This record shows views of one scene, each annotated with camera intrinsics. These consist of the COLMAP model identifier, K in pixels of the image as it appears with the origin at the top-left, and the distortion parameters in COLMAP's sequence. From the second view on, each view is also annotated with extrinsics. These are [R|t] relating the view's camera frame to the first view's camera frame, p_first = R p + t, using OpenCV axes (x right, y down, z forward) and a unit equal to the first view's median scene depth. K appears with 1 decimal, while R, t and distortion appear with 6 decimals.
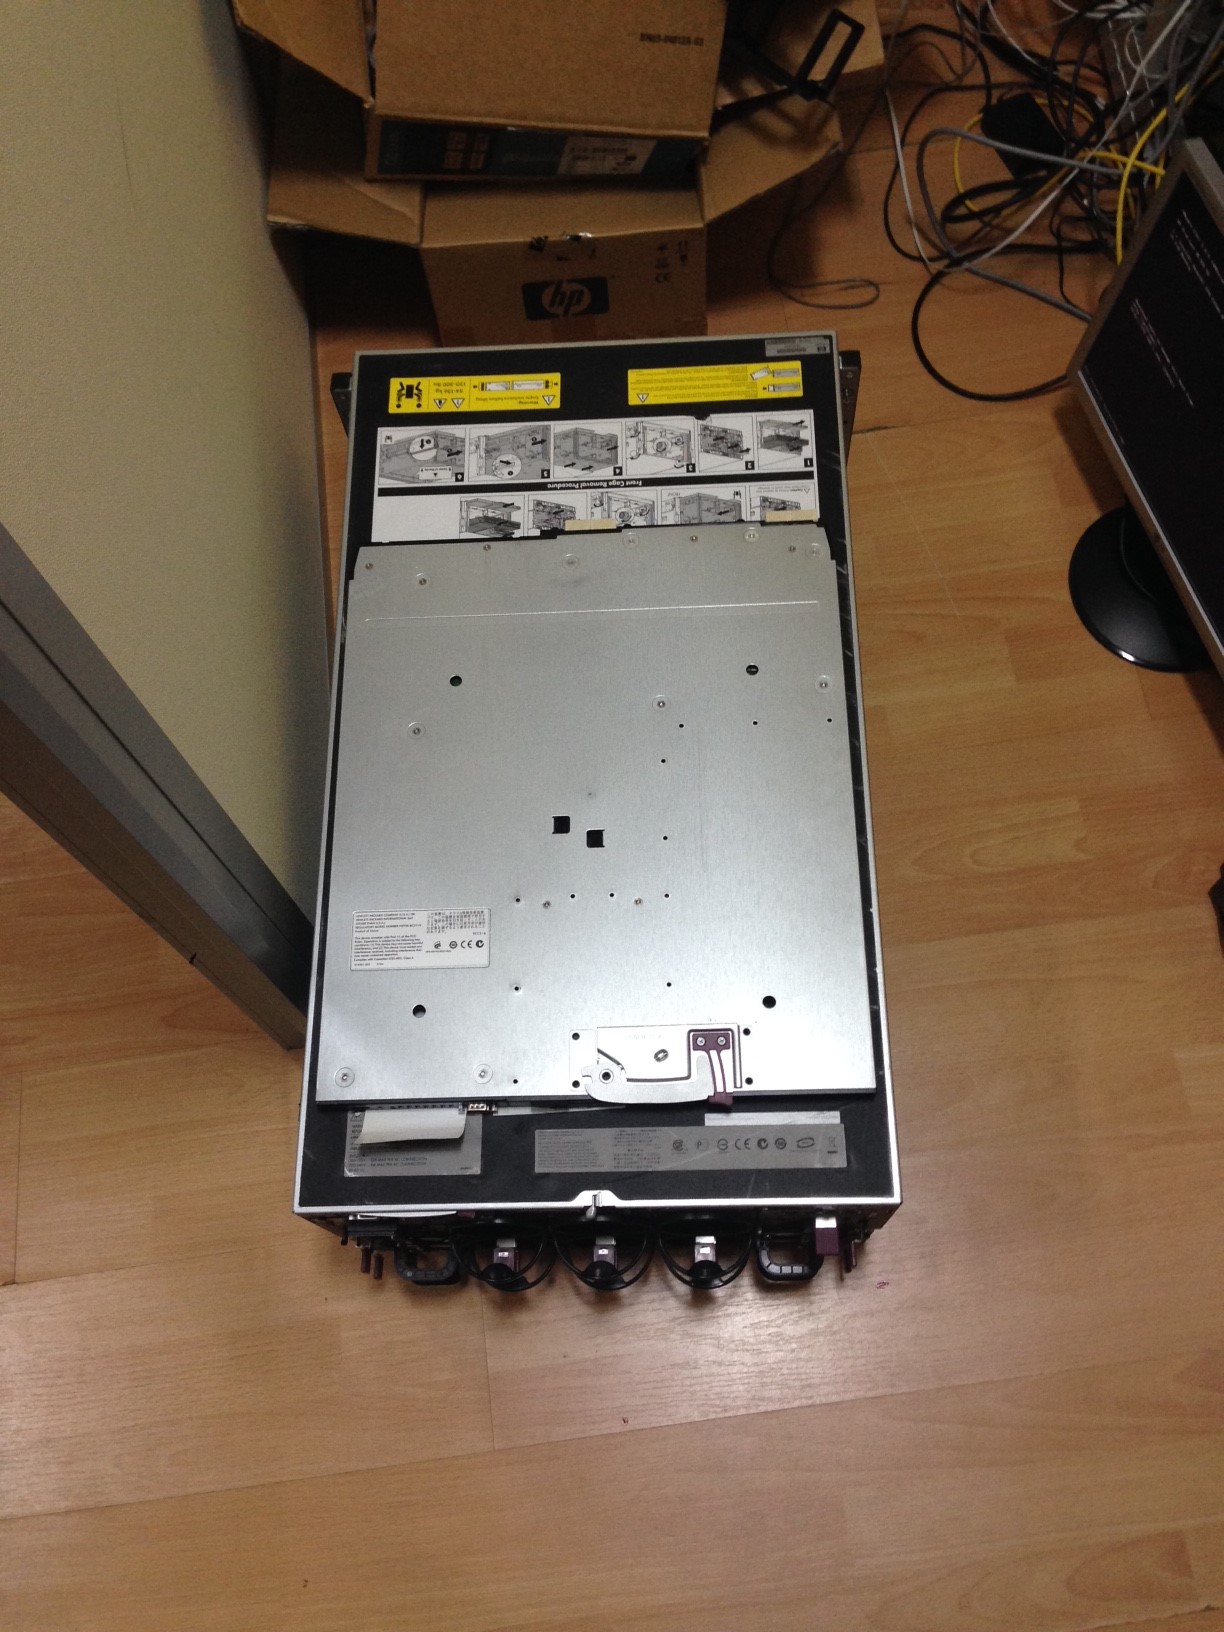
lens RADIAL K [[1507.1, 0, 612.0], [0, 1507.1, 816.0], [0, 0, 1]] dist [0.122738, -0.165154]
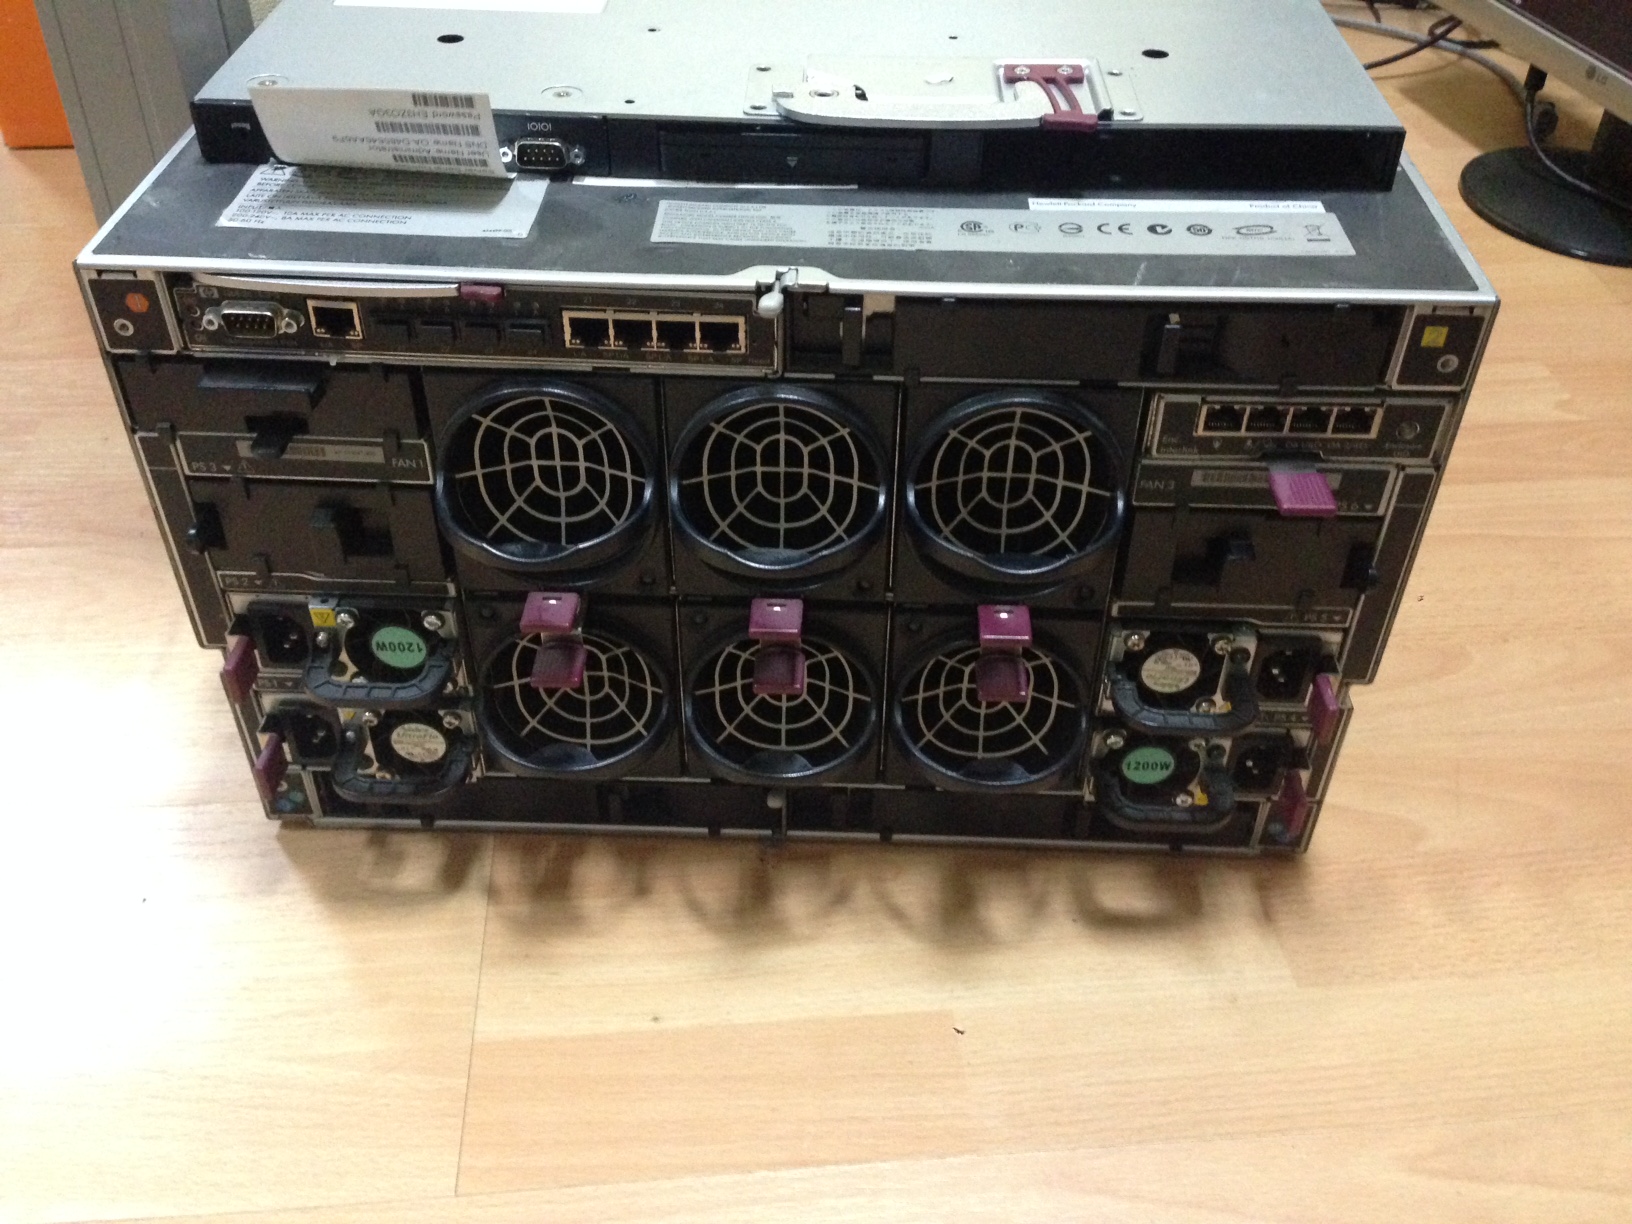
lens RADIAL K [[1507.1, 0, 816.0], [0, 1507.1, 612.0], [0, 0, 1]] dist [0.122738, -0.165154]
pose [[0.996922, 0.076828, 0.015633, -0.000750], [-0.060627, 0.881850, -0.467616, 0.452952], [-0.049712, 0.465229, 0.883793, 0.557665]]
